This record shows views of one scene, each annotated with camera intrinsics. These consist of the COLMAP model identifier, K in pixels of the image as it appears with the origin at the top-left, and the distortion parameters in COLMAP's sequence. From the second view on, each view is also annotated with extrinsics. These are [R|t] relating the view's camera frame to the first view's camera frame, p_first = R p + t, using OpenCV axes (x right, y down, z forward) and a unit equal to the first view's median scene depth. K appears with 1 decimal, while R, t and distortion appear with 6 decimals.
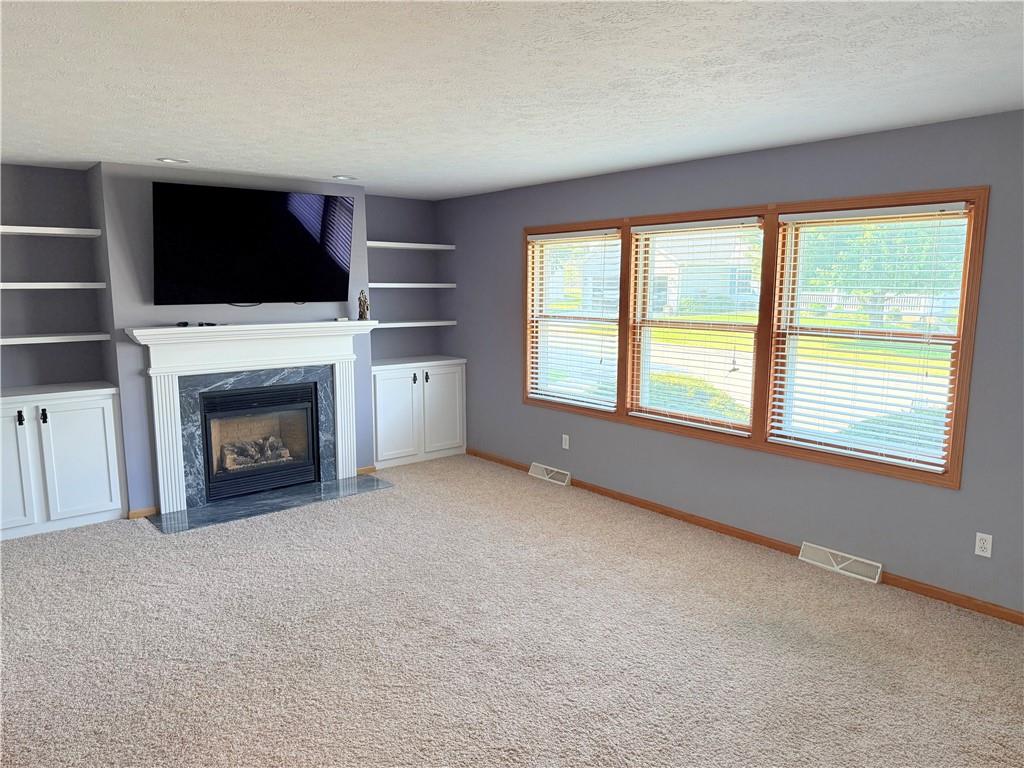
lens RADIAL K [[724.2, 0, 512.0], [0, 724.2, 384.0], [0, 0, 1]] dist [0.052504, -0.003749]
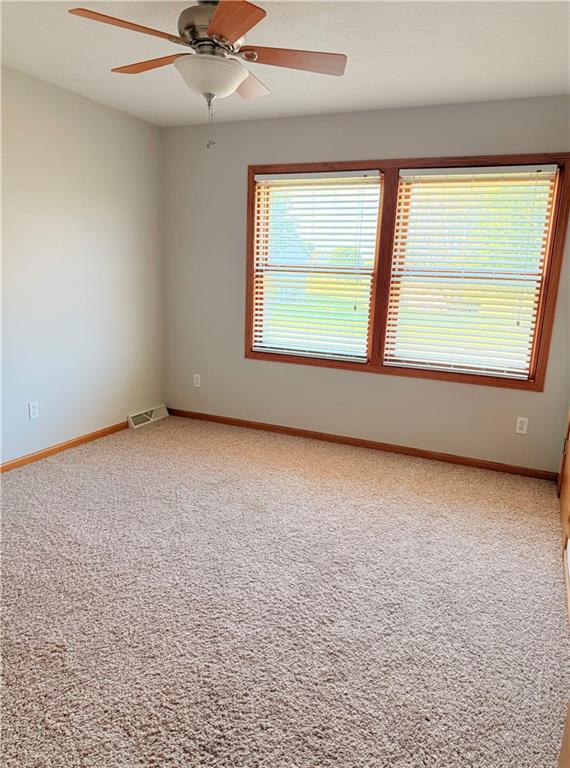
lens RADIAL K [[561.9, 0, 285.0], [0, 561.9, 384.0], [0, 0, 1]] dist [0.050152, 0.001439]
pose [[0.895636, -0.107526, 0.431594, -0.218664], [0.049836, 0.988489, 0.142851, -0.035182], [-0.441986, -0.106433, 0.890685, 0.253515]]
